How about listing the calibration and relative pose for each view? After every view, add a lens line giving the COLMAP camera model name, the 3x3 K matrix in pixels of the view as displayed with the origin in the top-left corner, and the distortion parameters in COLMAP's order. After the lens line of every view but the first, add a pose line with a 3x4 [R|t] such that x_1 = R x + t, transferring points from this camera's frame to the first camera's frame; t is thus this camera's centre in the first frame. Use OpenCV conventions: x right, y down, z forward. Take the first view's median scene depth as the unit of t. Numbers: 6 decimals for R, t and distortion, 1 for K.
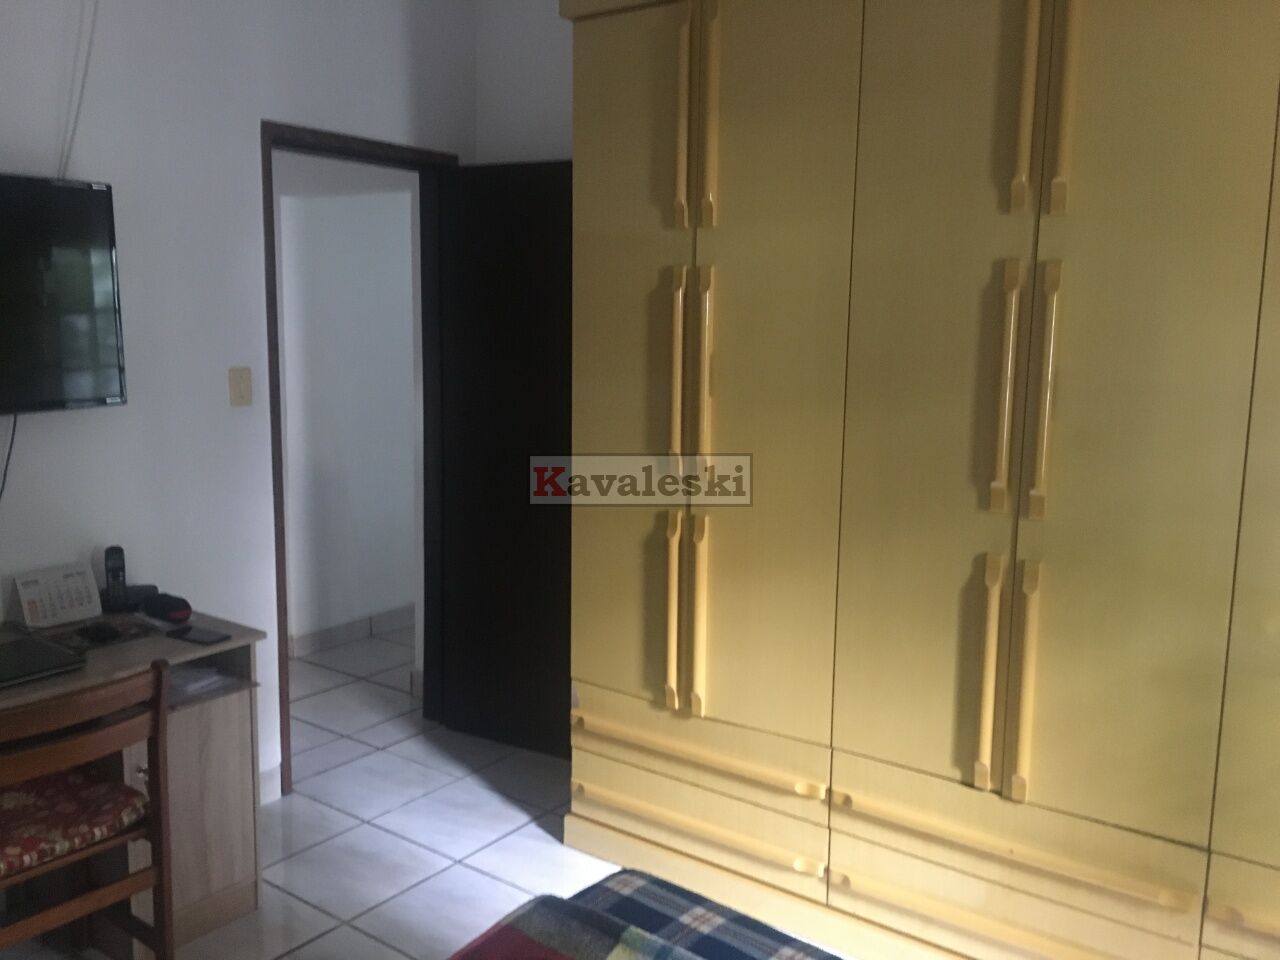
lens RADIAL K [[1096.5, 0, 634.2], [0, 1096.5, 475.0], [0, 0, 1]] dist [0.079113, -0.101239]
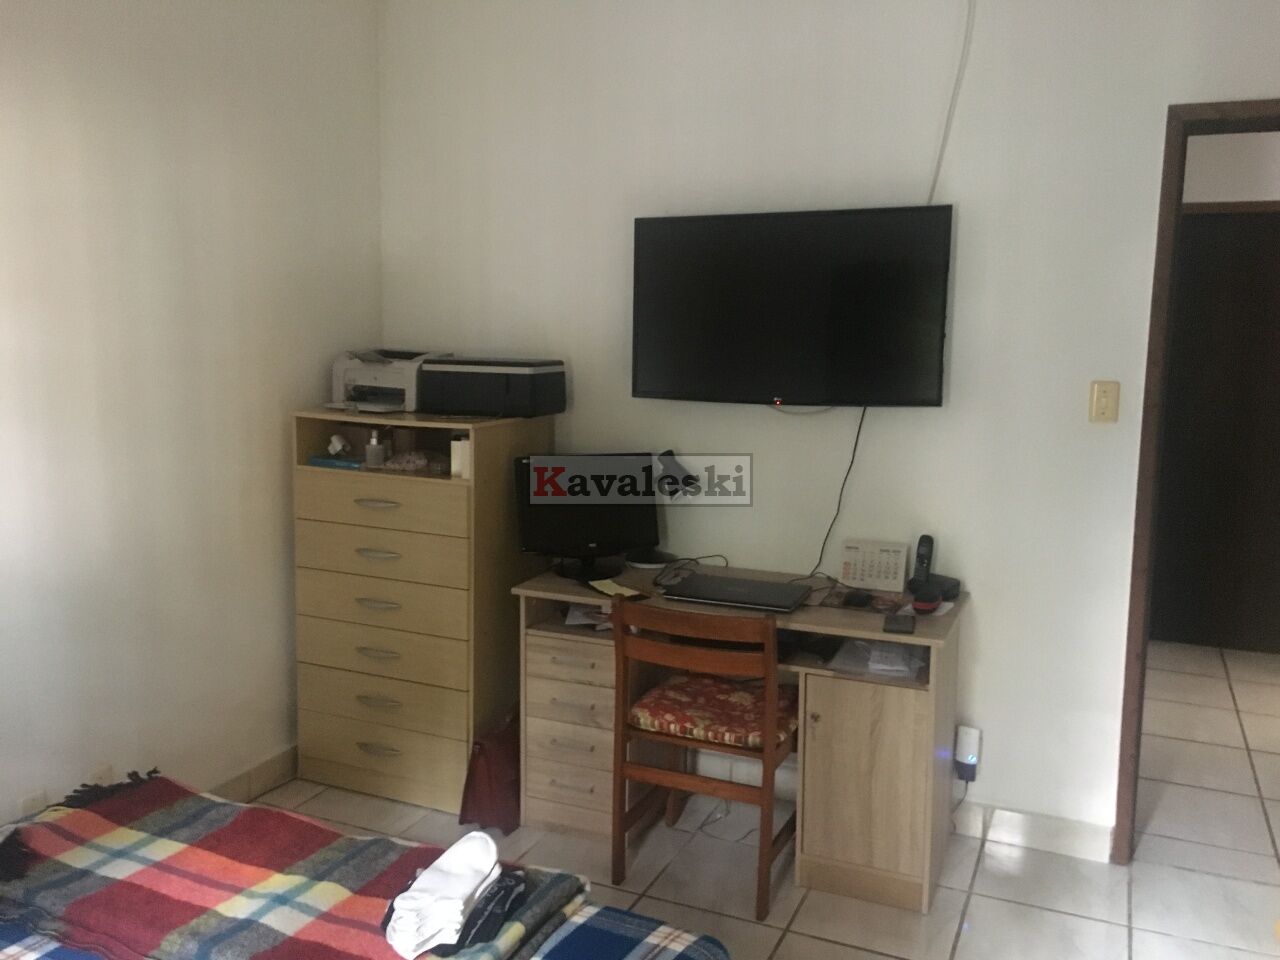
lens RADIAL K [[1096.5, 0, 634.2], [0, 1096.5, 475.0], [0, 0, 1]] dist [0.079113, -0.101239]
pose [[0.212376, 0.120760, -0.969698, 0.547701], [-0.149303, 0.984694, 0.089928, -0.052218], [0.965715, 0.125680, 0.227155, 0.487821]]
